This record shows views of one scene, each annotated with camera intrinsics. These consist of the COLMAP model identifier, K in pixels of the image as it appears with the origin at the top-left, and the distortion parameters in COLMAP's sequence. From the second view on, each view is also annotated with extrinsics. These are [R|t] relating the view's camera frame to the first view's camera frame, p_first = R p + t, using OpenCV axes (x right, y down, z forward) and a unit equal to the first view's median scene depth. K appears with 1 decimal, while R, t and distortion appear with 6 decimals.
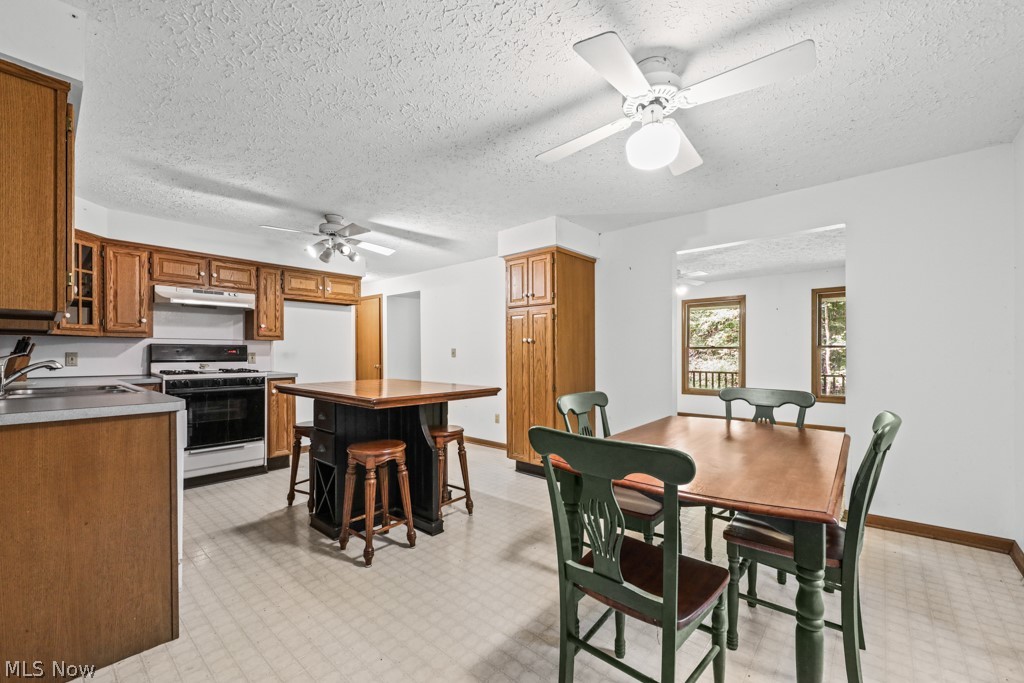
lens RADIAL K [[405.5, 0, 516.5], [0, 405.5, 355.1], [0, 0, 1]] dist [0.015344, -0.008755]
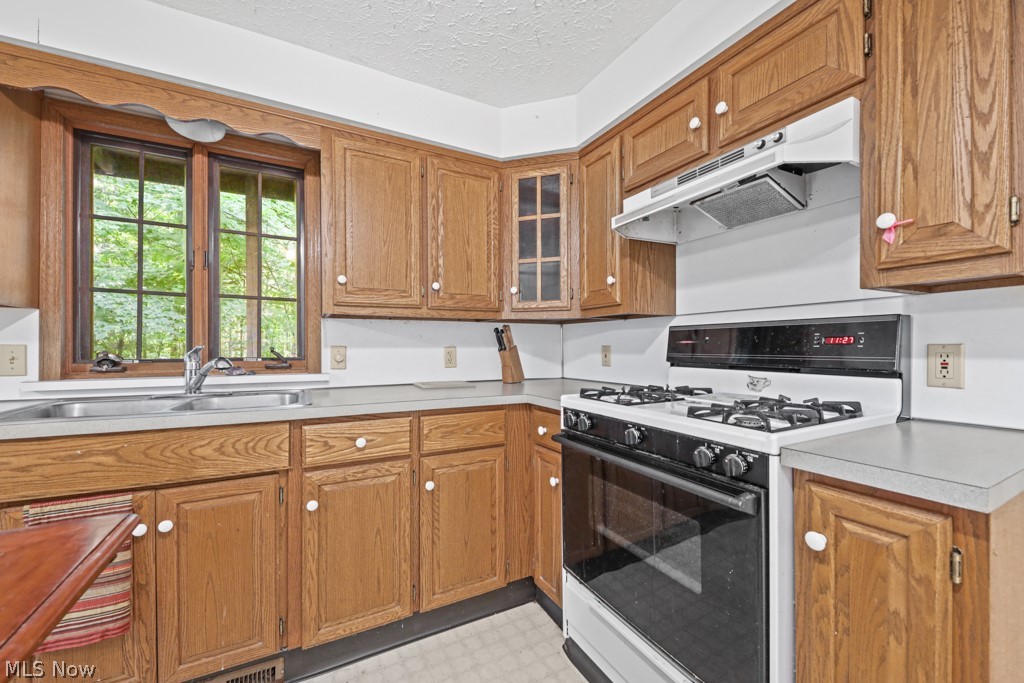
lens RADIAL K [[397.0, 0, 509.2], [0, 397.0, 347.2], [0, 0, 1]] dist [0.015109, -0.007948]
pose [[-0.360922, 0.002435, -0.932593, -0.408022], [-0.004173, 0.999982, 0.004225, -0.004726], [0.932587, 0.005416, -0.360905, 1.036233]]
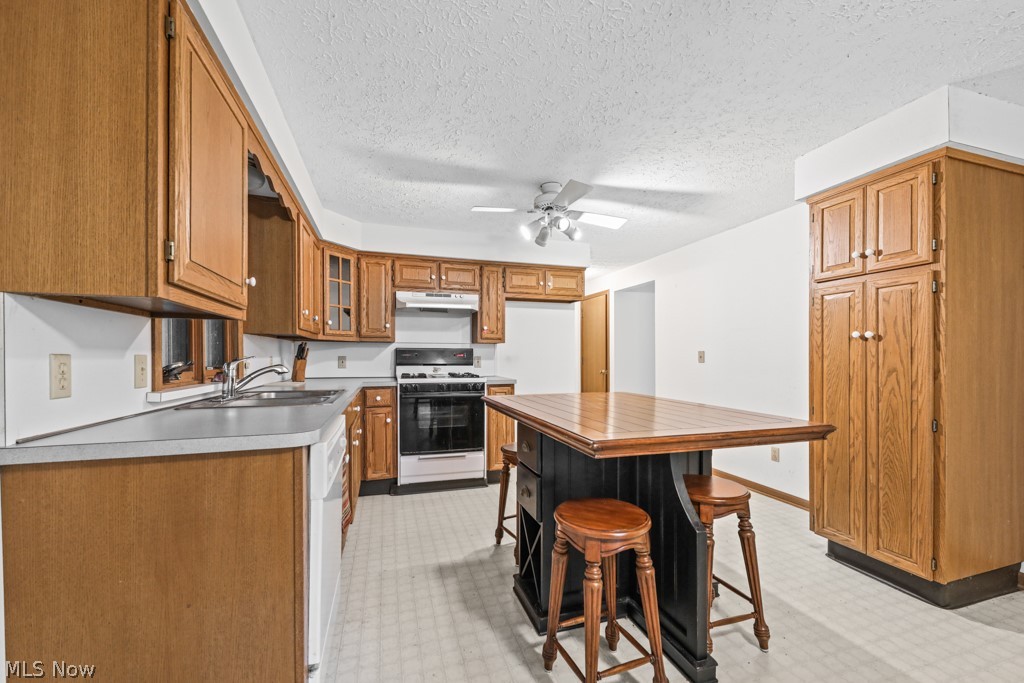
lens RADIAL K [[405.1, 0, 510.3], [0, 405.1, 357.7], [0, 0, 1]] dist [0.000343, -0.000018]
pose [[0.848754, 0.003331, -0.528778, -0.092473], [-0.004610, 0.999989, -0.001100, -0.002505], [0.528768, 0.003371, 0.848760, 0.276621]]
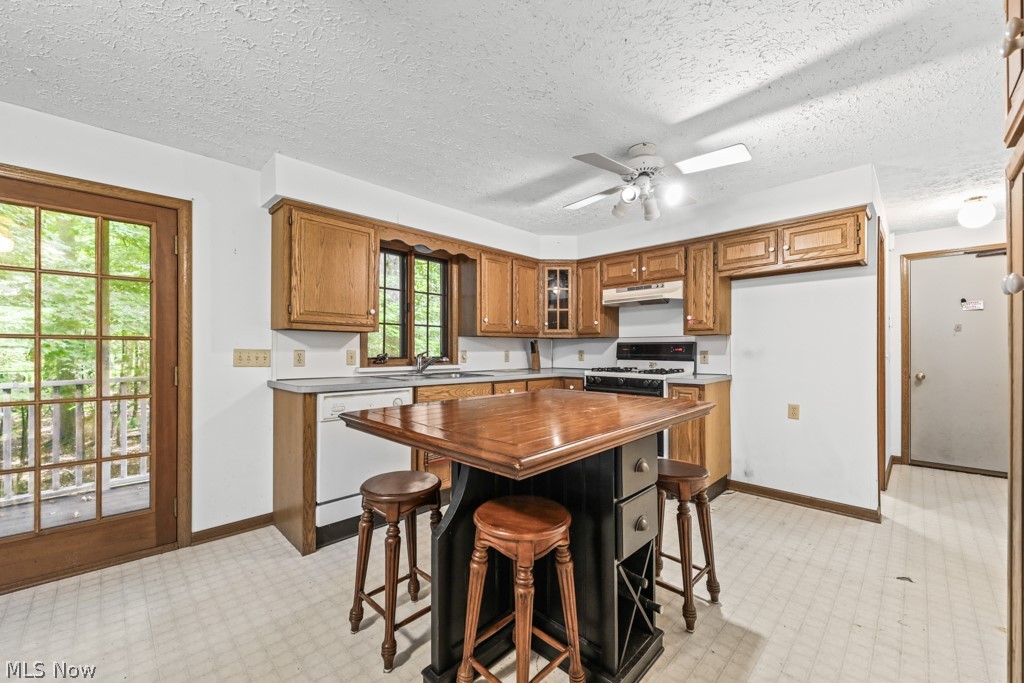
lens RADIAL K [[397.0, 0, 509.2], [0, 397.0, 347.2], [0, 0, 1]] dist [0.015109, -0.007948]
pose [[-0.071237, -0.004306, -0.997450, 0.220310], [-0.006267, 0.999973, -0.003870, -0.009127], [0.997440, 0.005975, -0.071262, 0.816714]]
